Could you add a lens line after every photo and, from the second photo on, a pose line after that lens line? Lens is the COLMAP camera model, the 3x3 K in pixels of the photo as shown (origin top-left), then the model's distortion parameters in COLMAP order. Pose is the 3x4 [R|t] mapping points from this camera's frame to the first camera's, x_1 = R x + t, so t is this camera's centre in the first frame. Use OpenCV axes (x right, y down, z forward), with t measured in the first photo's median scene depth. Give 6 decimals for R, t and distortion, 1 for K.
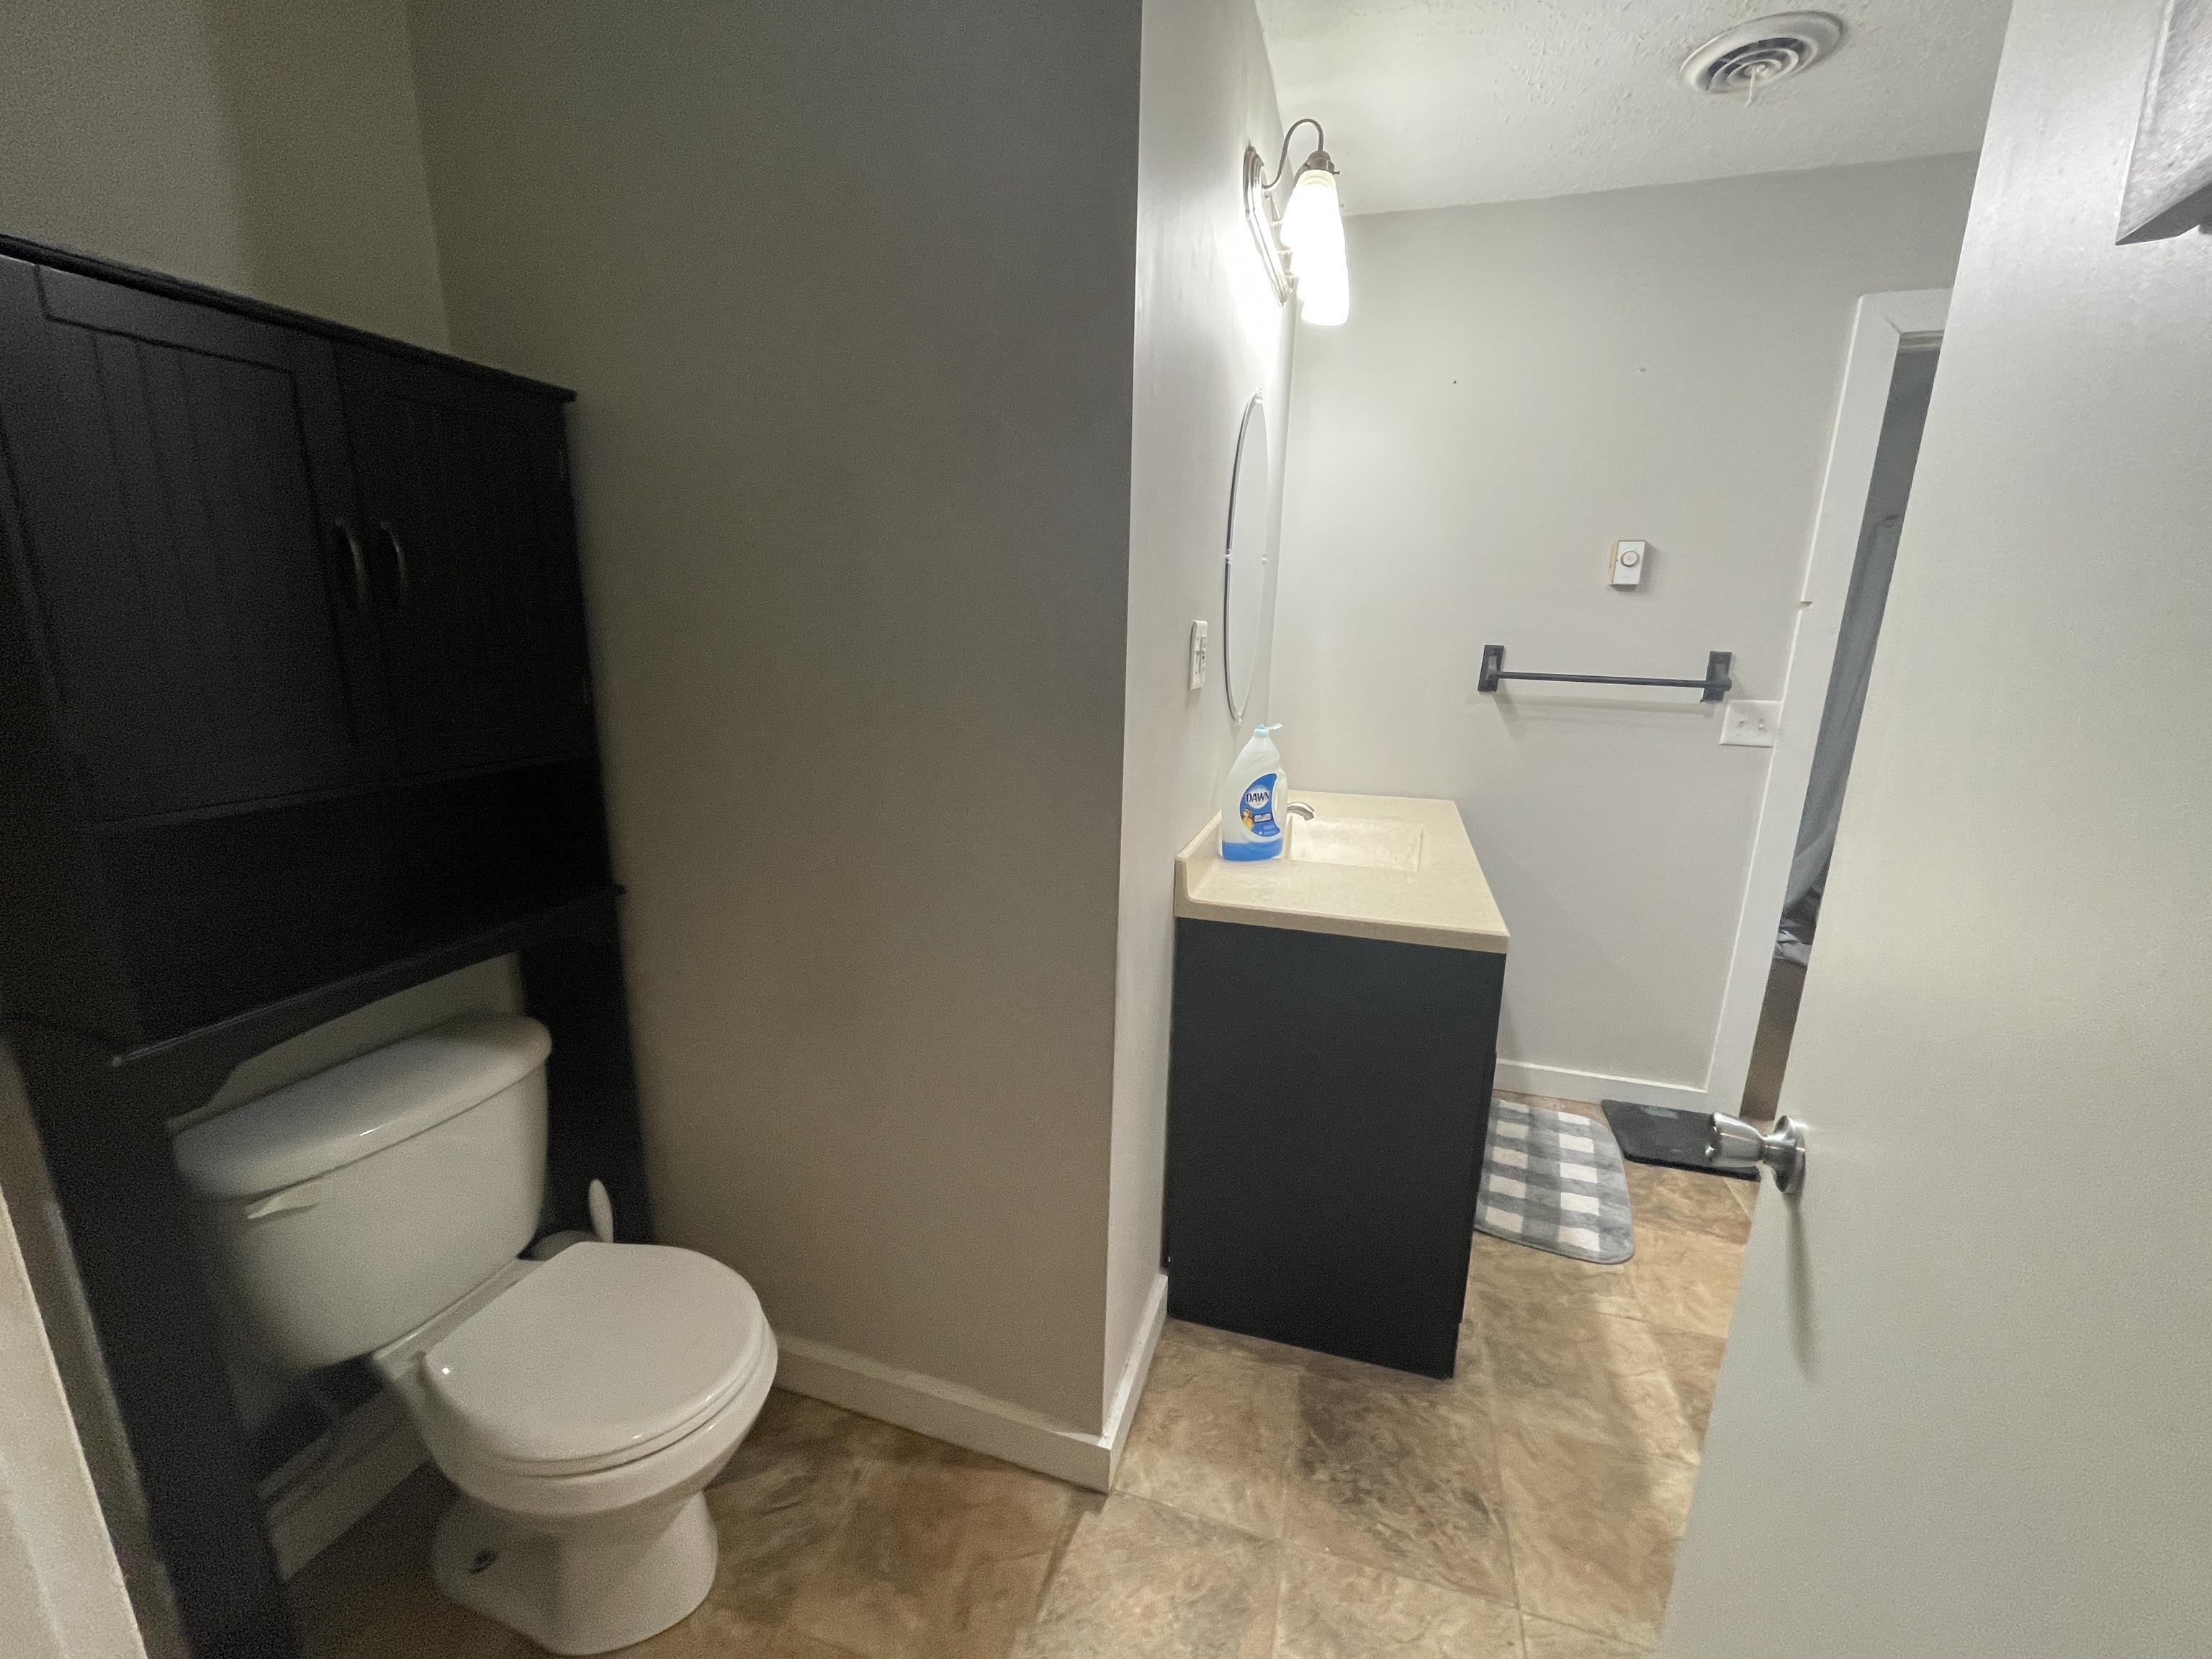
lens RADIAL K [[900.2, 0, 1091.5], [0, 900.2, 839.4], [0, 0, 1]] dist [-0.002382, -0.000013]
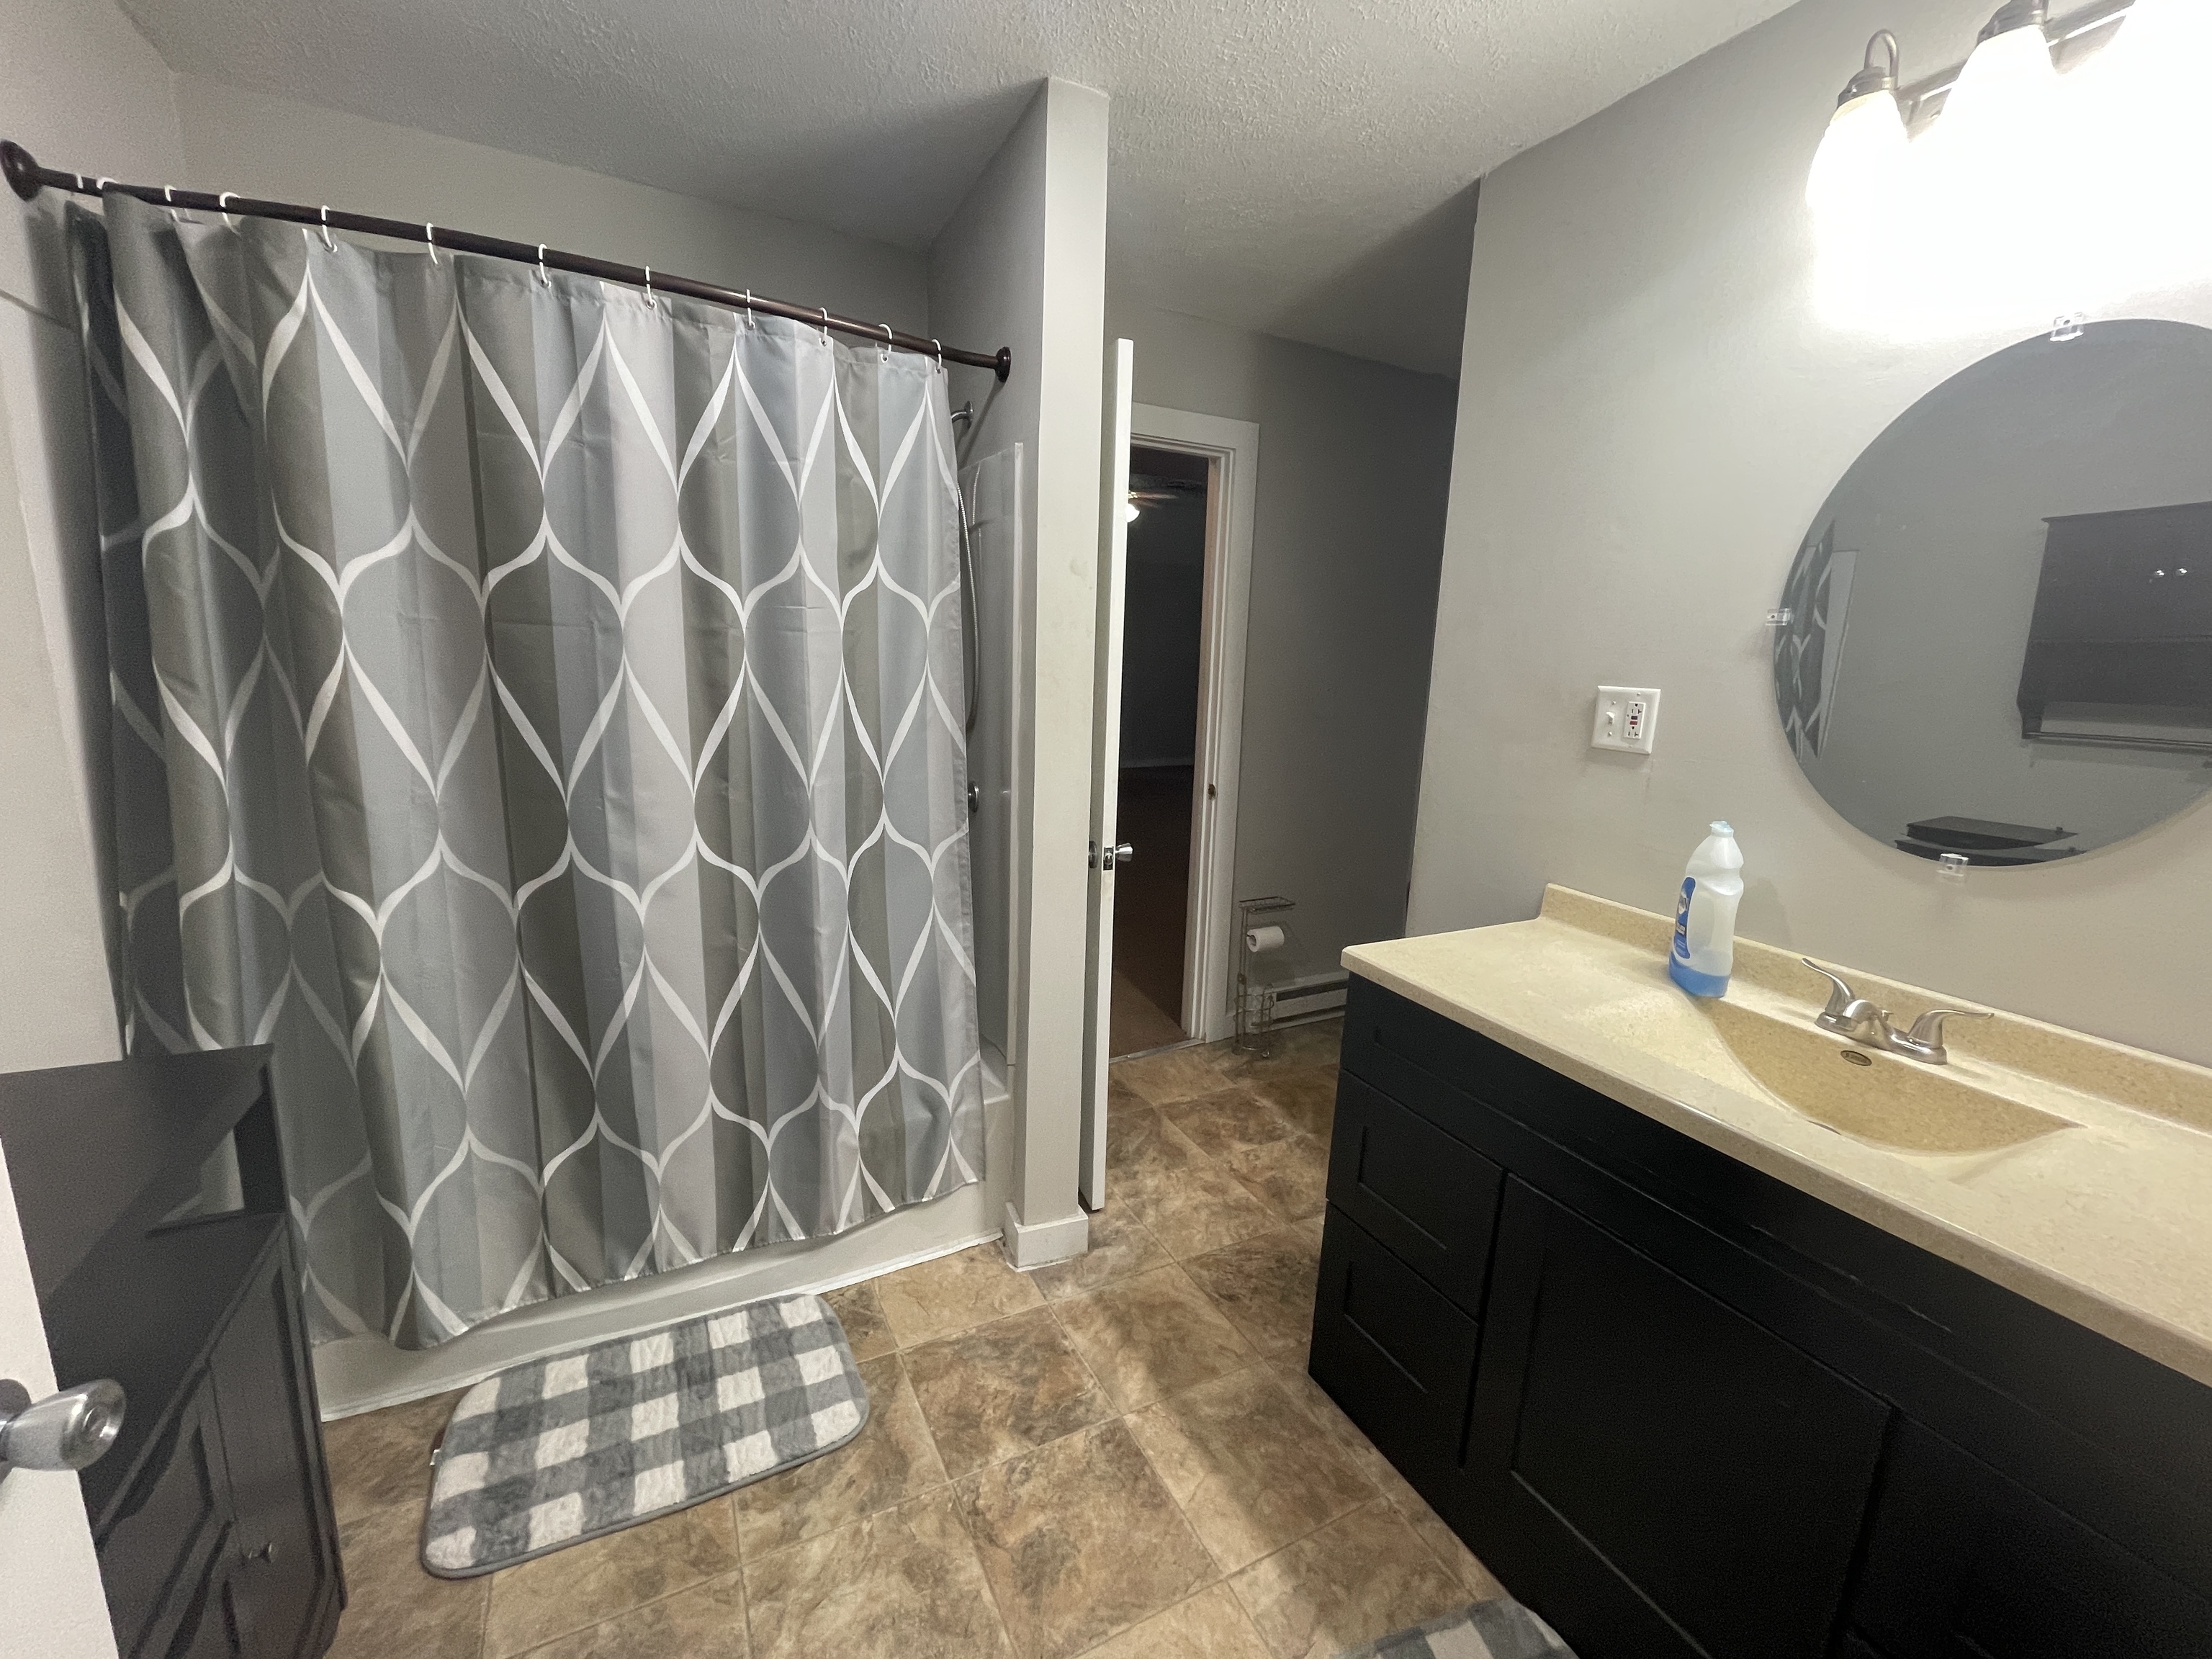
lens RADIAL K [[900.2, 0, 1105.9], [0, 900.2, 826.3], [0, 0, 1]] dist [-0.002382, -0.000013]
pose [[-0.714706, 0.090954, -0.693486, 1.452592], [-0.200140, 0.923454, 0.327380, -0.350885], [0.670179, 0.372774, -0.641794, 1.482022]]
